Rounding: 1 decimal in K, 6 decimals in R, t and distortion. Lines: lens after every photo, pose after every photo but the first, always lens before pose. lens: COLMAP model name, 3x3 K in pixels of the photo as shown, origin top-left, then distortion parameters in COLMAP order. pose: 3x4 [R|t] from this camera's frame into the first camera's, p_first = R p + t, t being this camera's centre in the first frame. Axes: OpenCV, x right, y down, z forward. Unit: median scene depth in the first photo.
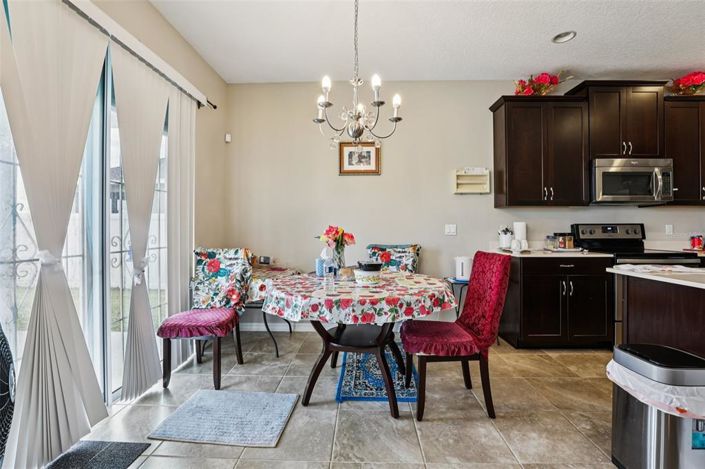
lens RADIAL K [[323.0, 0, 352.5], [0, 323.0, 227.2], [0, 0, 1]] dist [-0.042060, 0.010737]
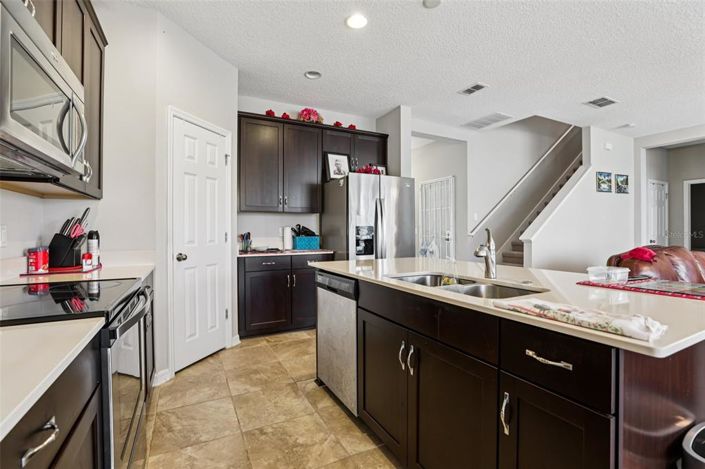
lens RADIAL K [[323.0, 0, 353.7], [0, 323.0, 229.9], [0, 0, 1]] dist [-0.042060, 0.010737]
pose [[-0.489037, 0.006729, 0.872237, 0.404099], [0.001735, 0.999976, -0.006742, 0.002997], [-0.872261, -0.001784, -0.489037, 0.873857]]
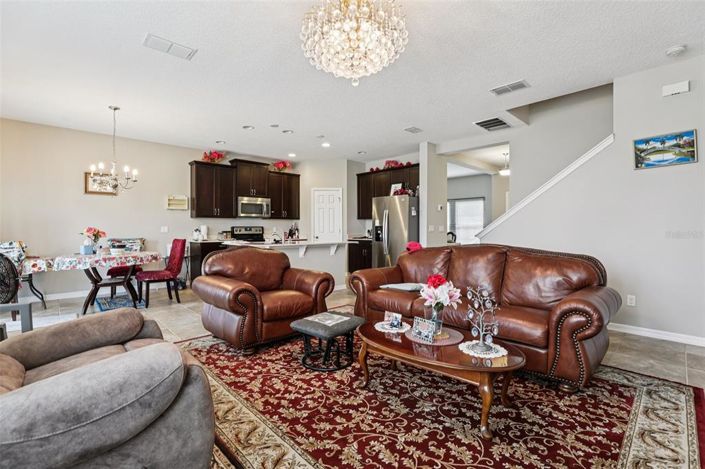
lens RADIAL K [[323.0, 0, 353.2], [0, 323.0, 230.3], [0, 0, 1]] dist [-0.042060, 0.010737]
pose [[0.699084, -0.002796, 0.715034, -0.255413], [-0.001717, 0.999983, 0.005588, 0.000496], [-0.715037, -0.005134, 0.699068, -1.107363]]
